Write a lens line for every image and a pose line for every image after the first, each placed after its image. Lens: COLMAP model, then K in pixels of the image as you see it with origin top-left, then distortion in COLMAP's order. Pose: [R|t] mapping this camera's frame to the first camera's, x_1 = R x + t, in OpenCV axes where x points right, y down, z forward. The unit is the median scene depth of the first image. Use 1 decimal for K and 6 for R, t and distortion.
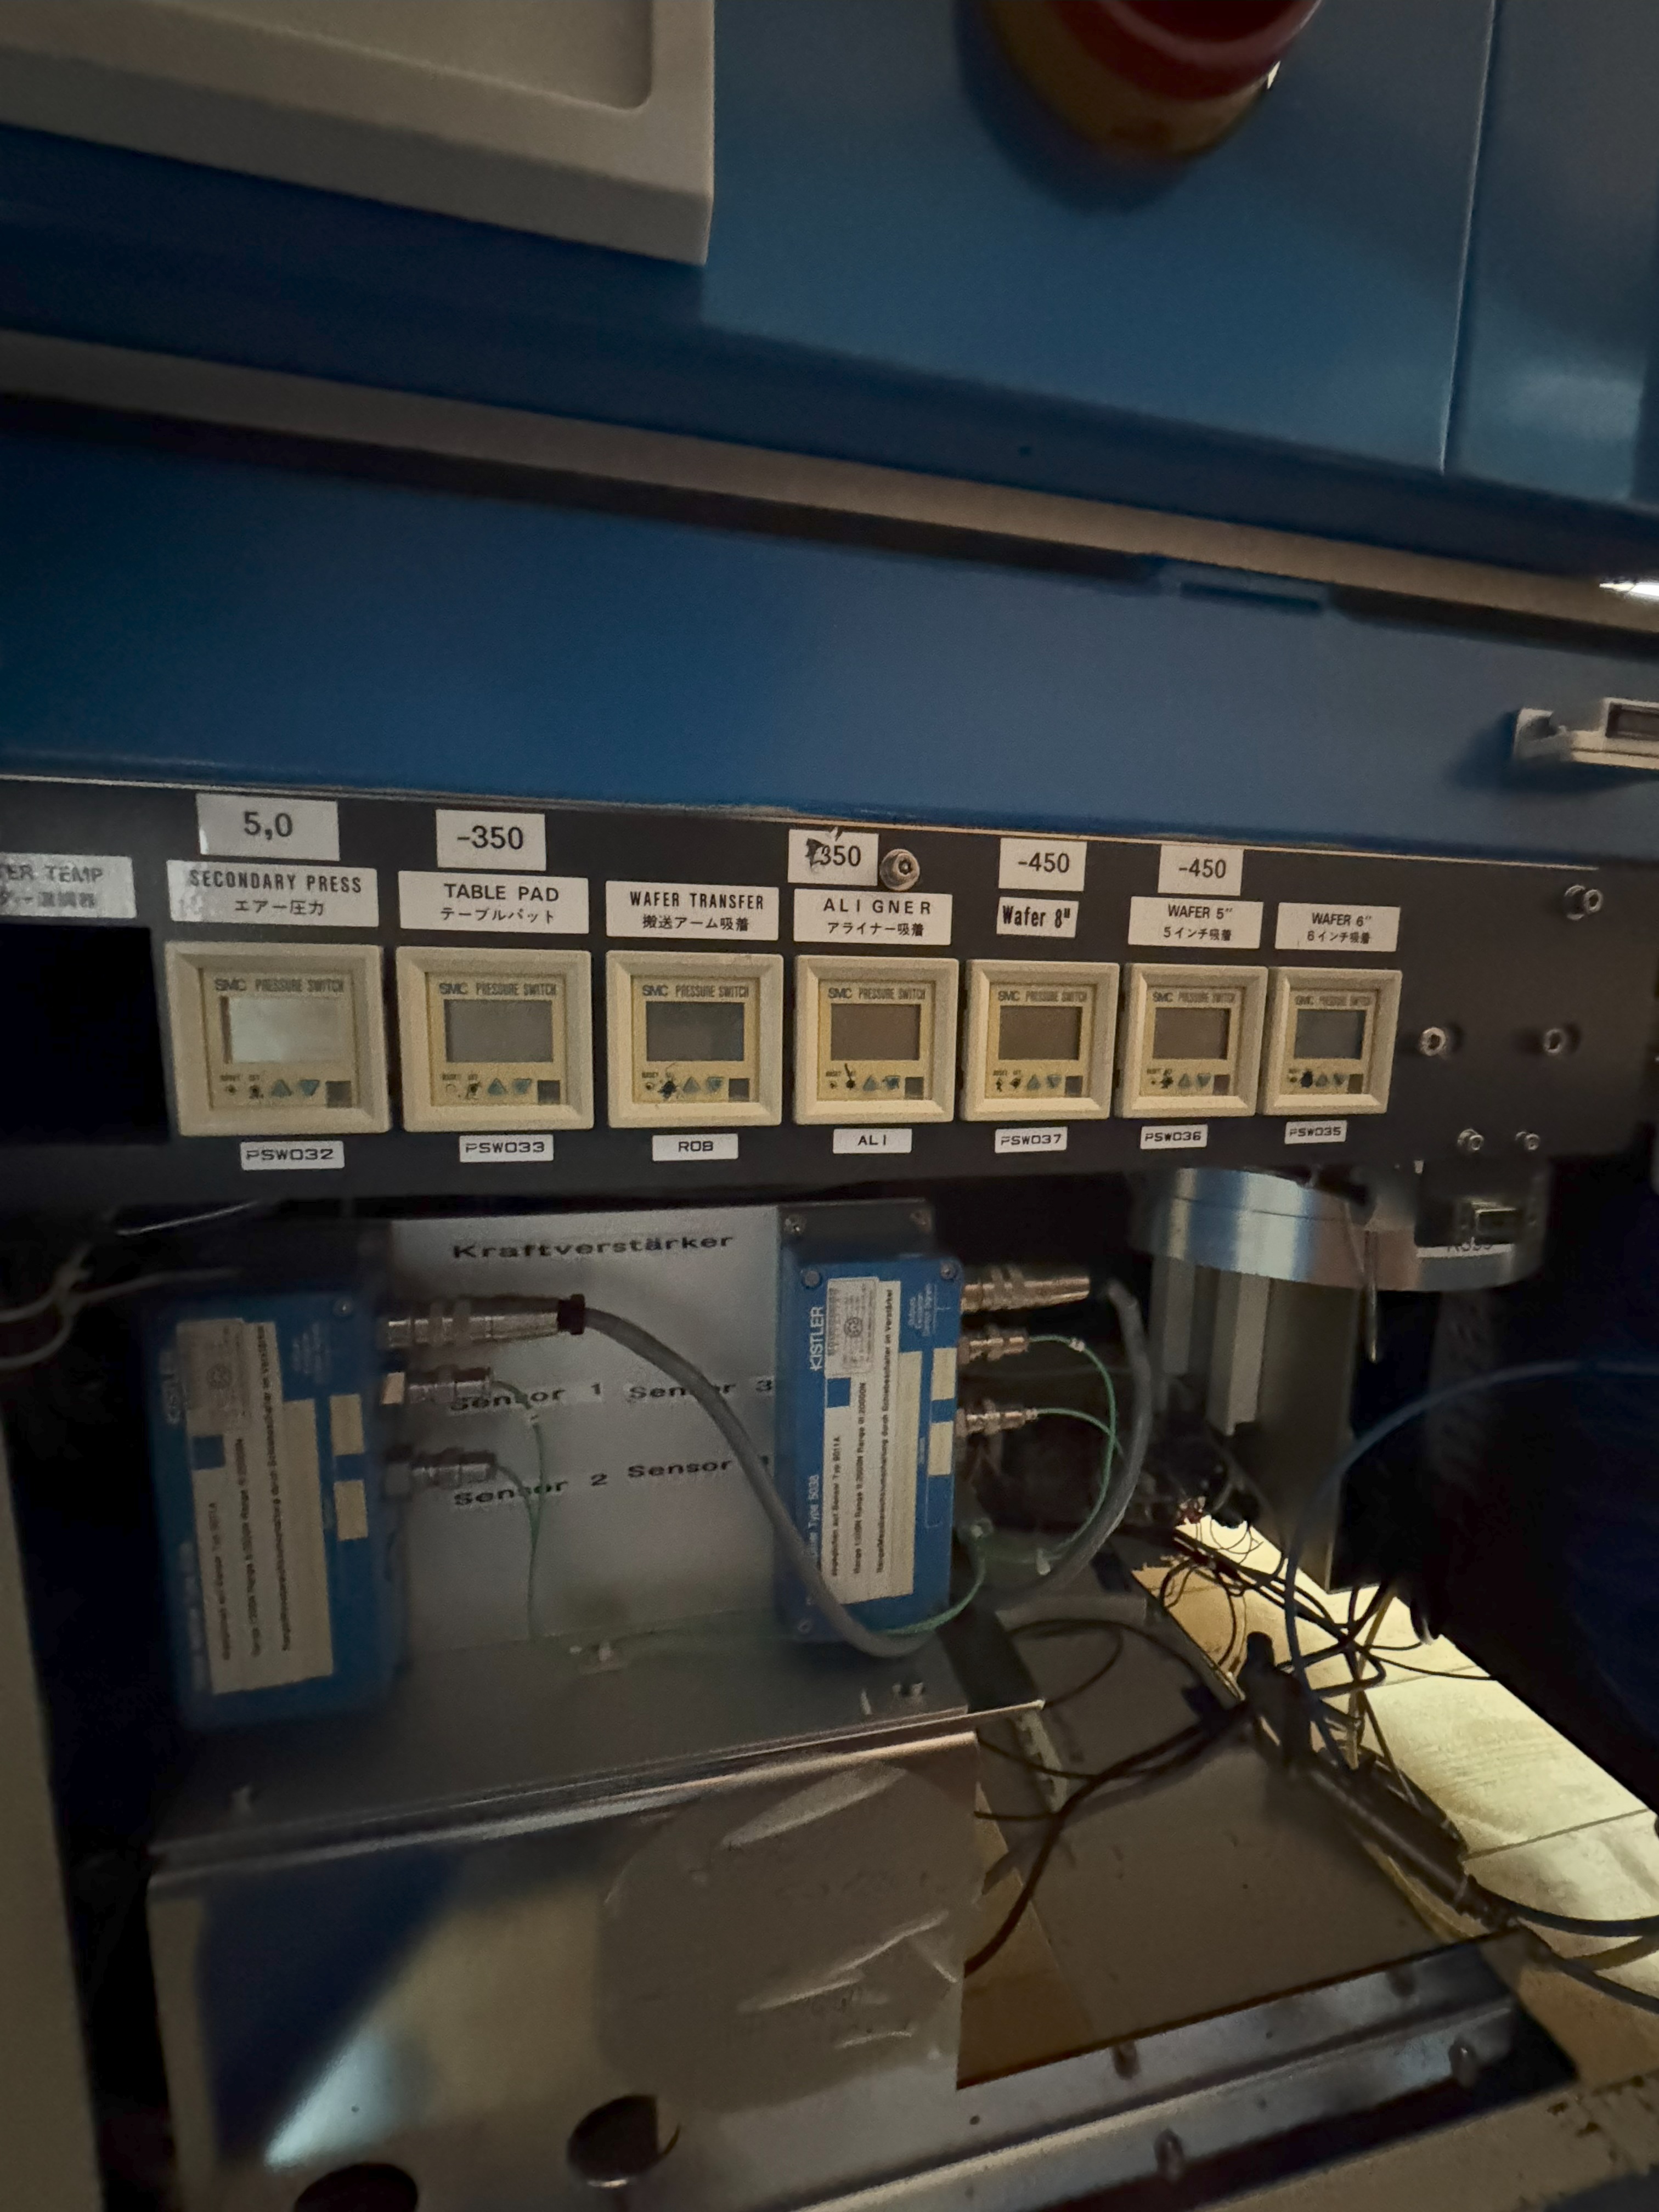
lens RADIAL K [[885.9, 0, 821.7], [0, 885.9, 1122.9], [0, 0, 1]] dist [-0.005208, 0.000770]
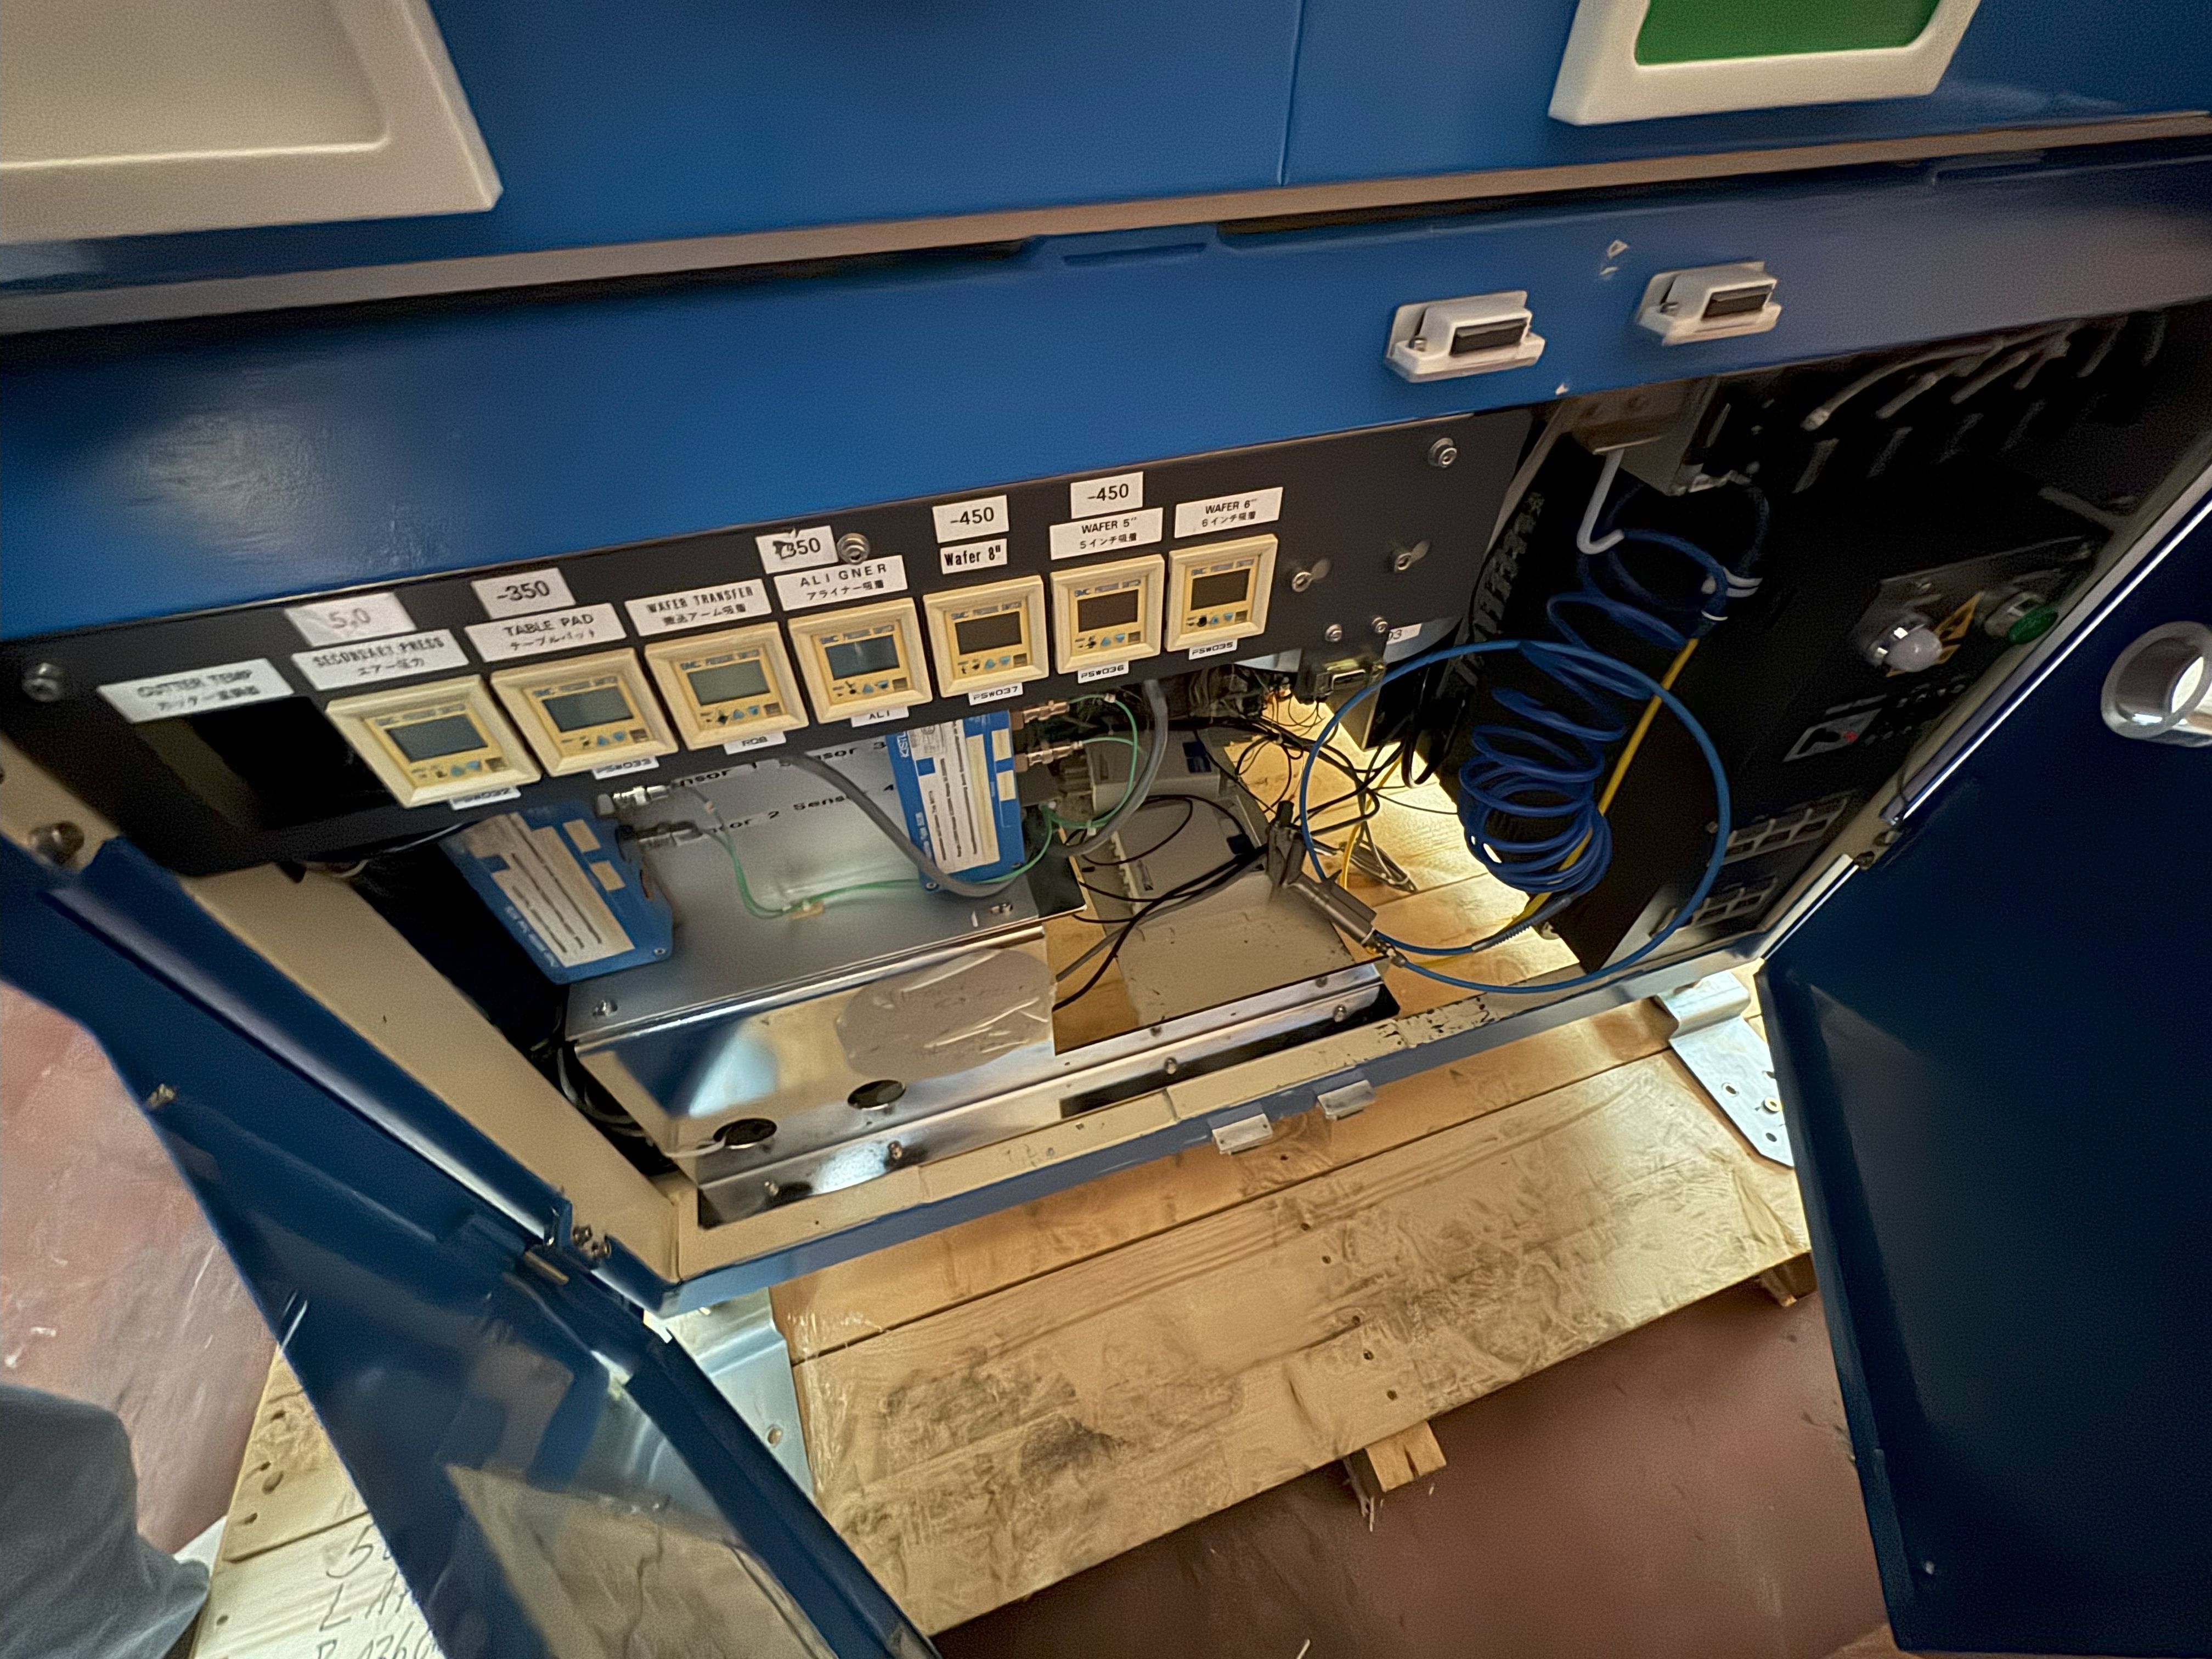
lens RADIAL K [[885.9, 0, 1105.2], [0, 885.9, 826.7], [0, 0, 1]] dist [-0.005208, 0.000770]
pose [[0.995673, -0.082542, 0.042688, 0.342827], [0.037490, 0.777125, 0.628228, -0.722237], [-0.085029, -0.623910, 0.776857, -0.262510]]
